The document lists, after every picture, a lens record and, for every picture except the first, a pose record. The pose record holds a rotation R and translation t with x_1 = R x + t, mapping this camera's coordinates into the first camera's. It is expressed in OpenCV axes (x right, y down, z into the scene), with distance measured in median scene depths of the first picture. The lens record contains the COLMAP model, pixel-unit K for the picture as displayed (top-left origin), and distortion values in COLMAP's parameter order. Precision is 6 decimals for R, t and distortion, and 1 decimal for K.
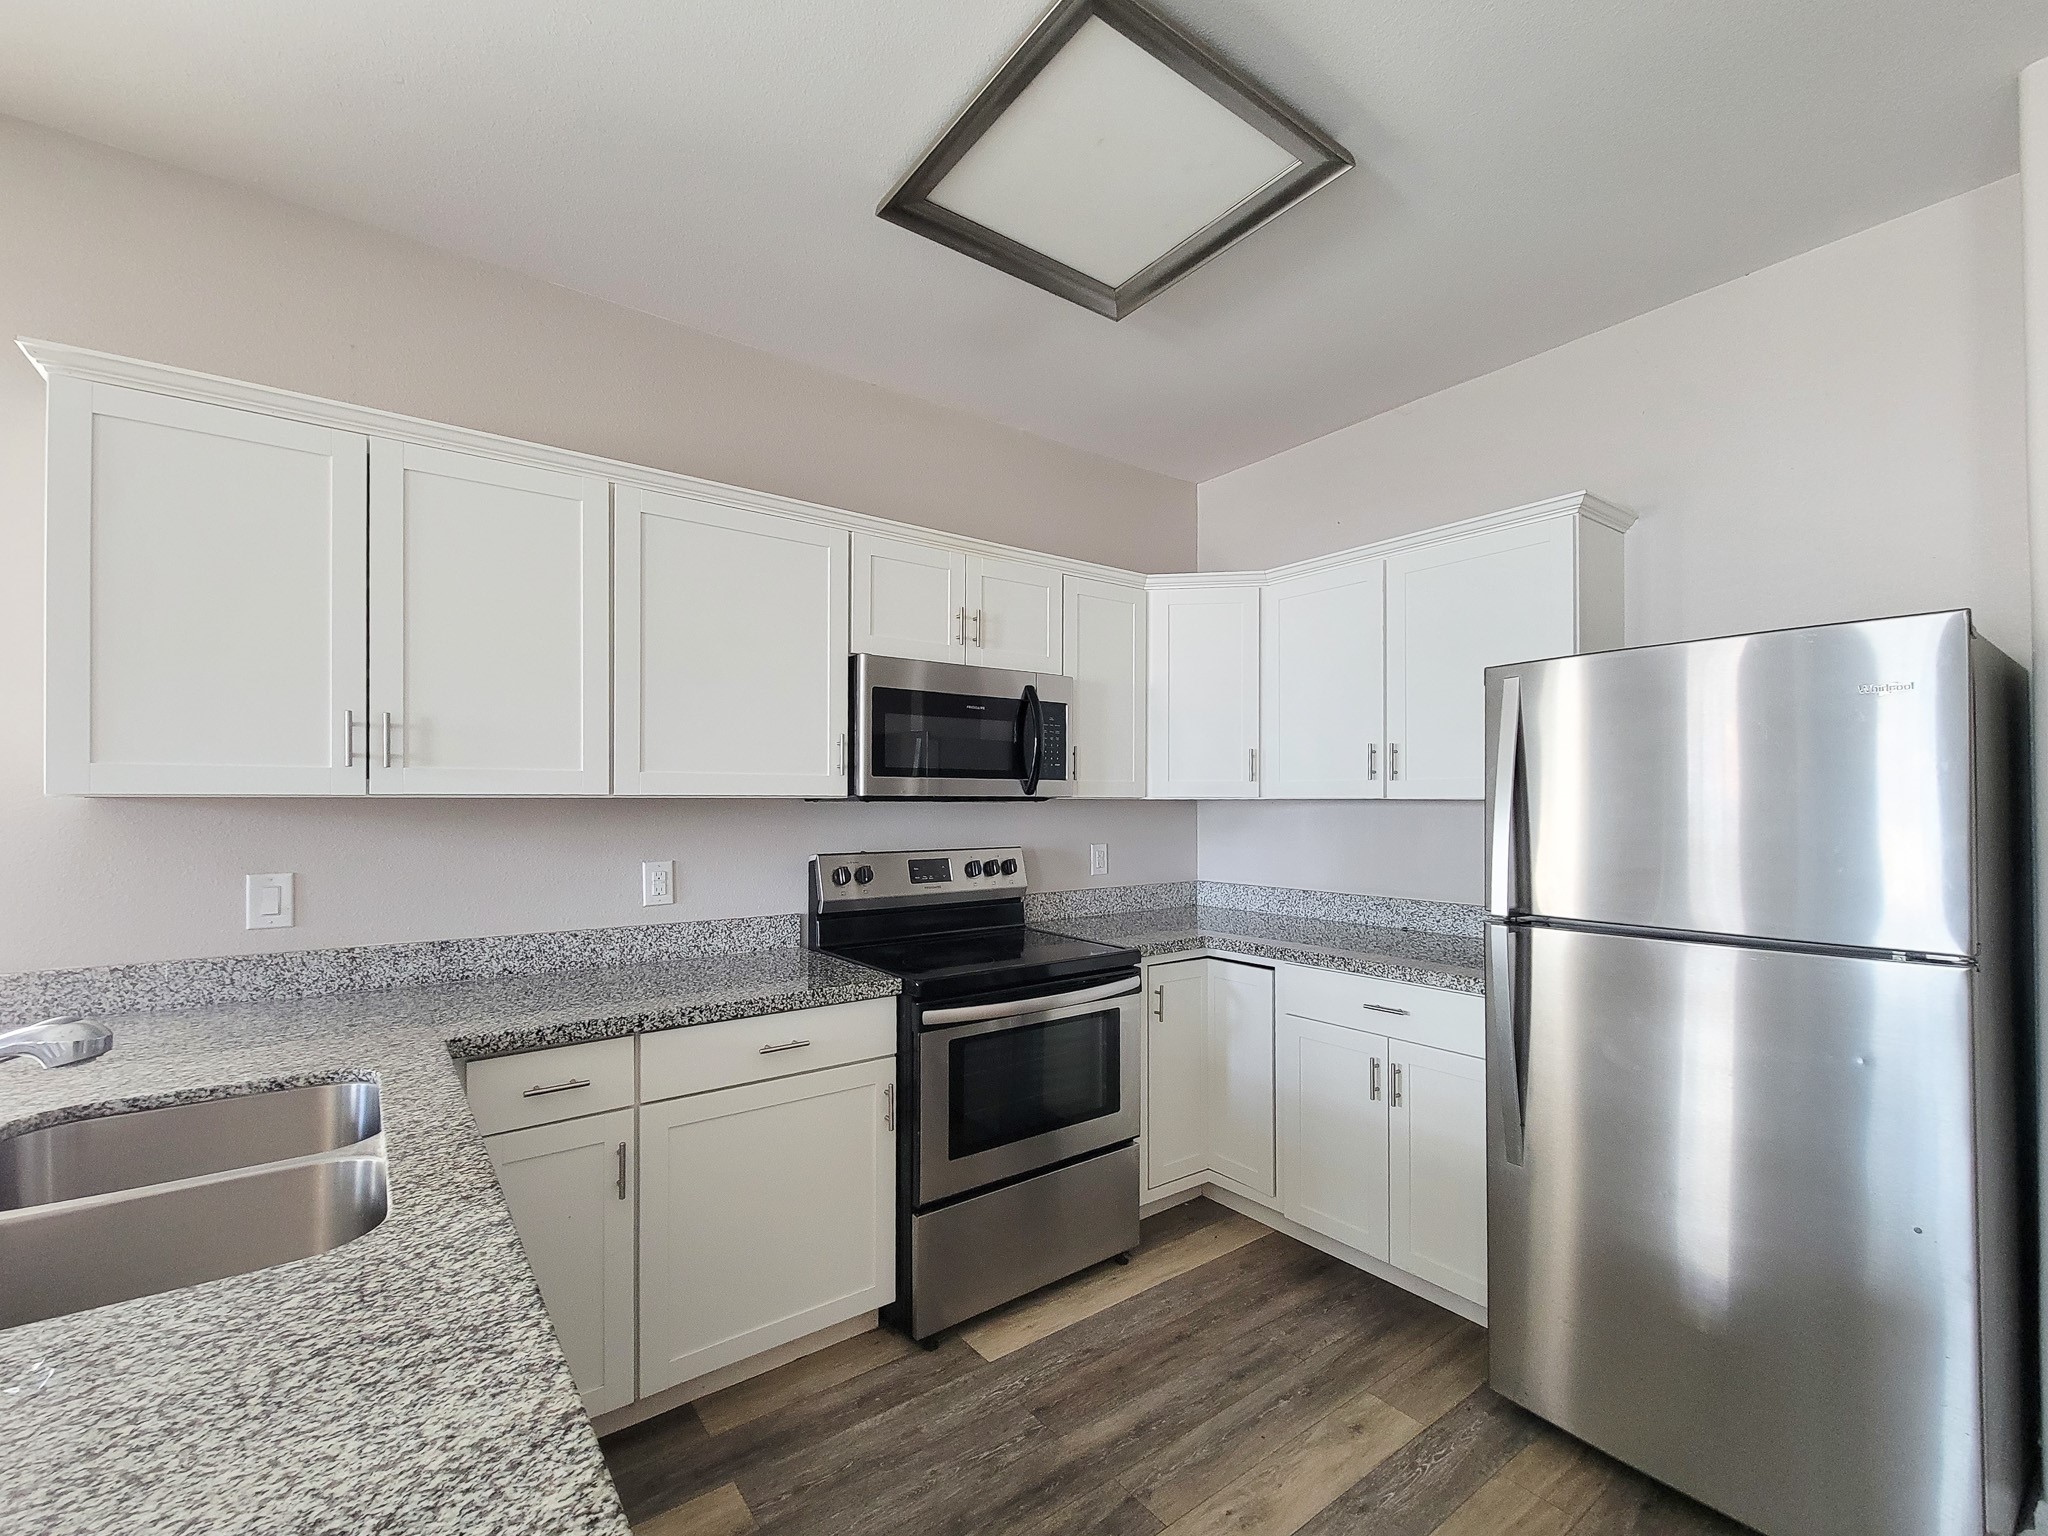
lens RADIAL K [[865.3, 0, 1017.4], [0, 865.3, 794.1], [0, 0, 1]] dist [-0.003220, -0.001009]
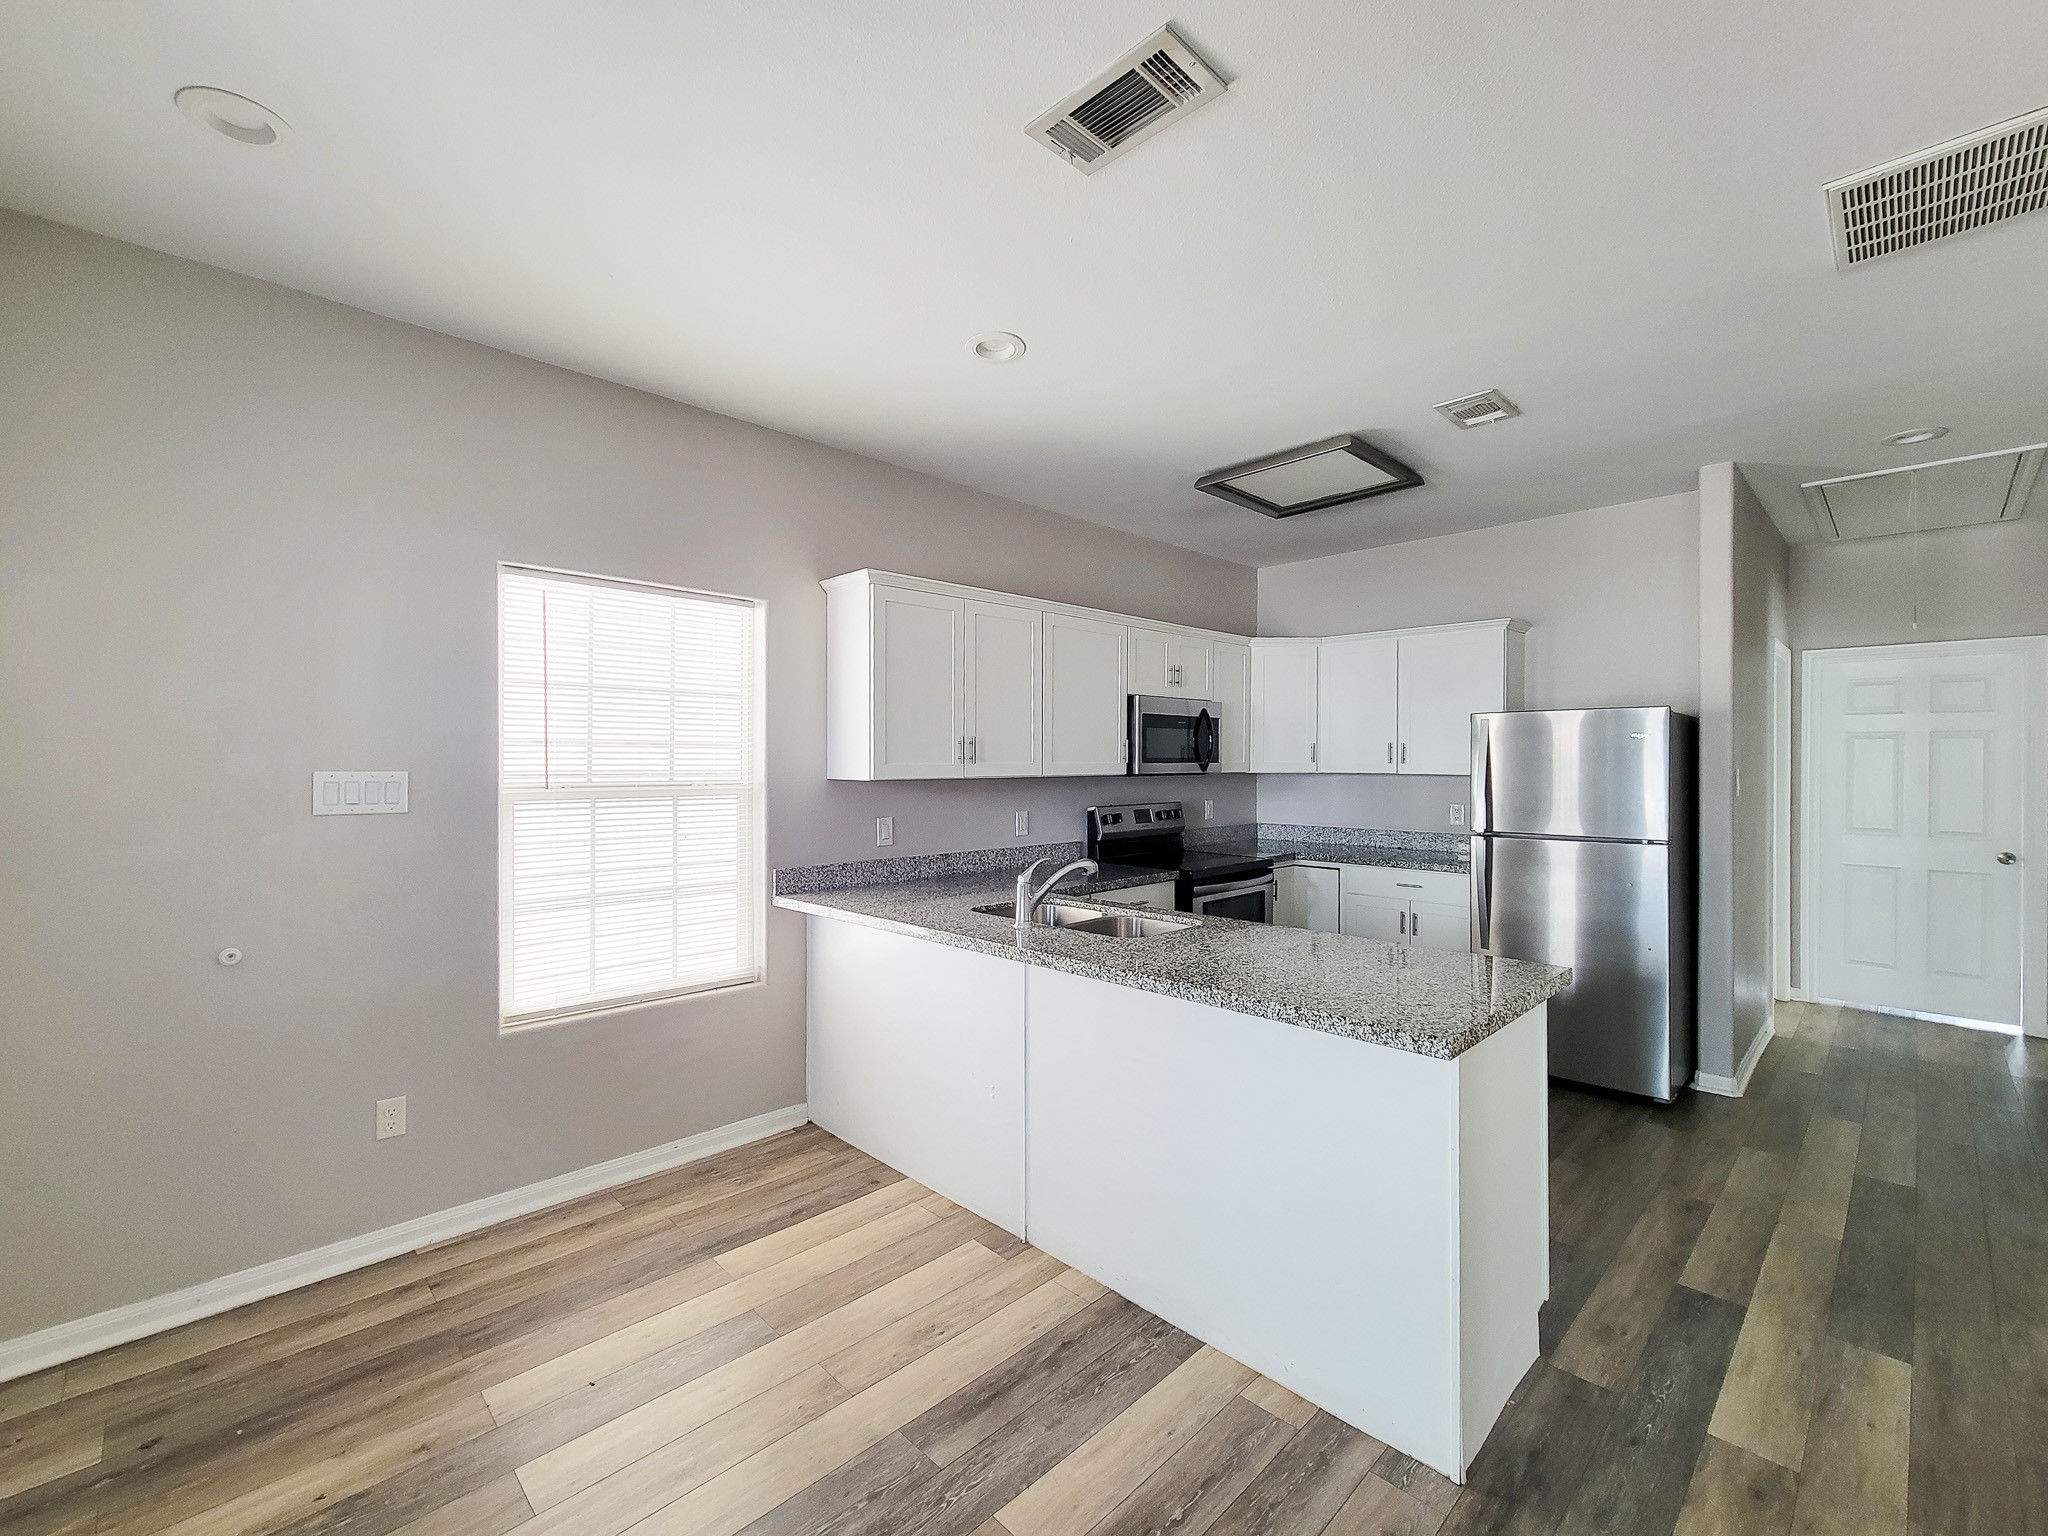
lens RADIAL K [[865.3, 0, 986.4], [0, 865.3, 765.2], [0, 0, 1]] dist [-0.003220, -0.001009]
pose [[0.993731, -0.001652, 0.111787, -0.691721], [0.000002, 0.999891, 0.014757, -0.043092], [-0.111799, -0.014664, 0.993623, -0.761795]]
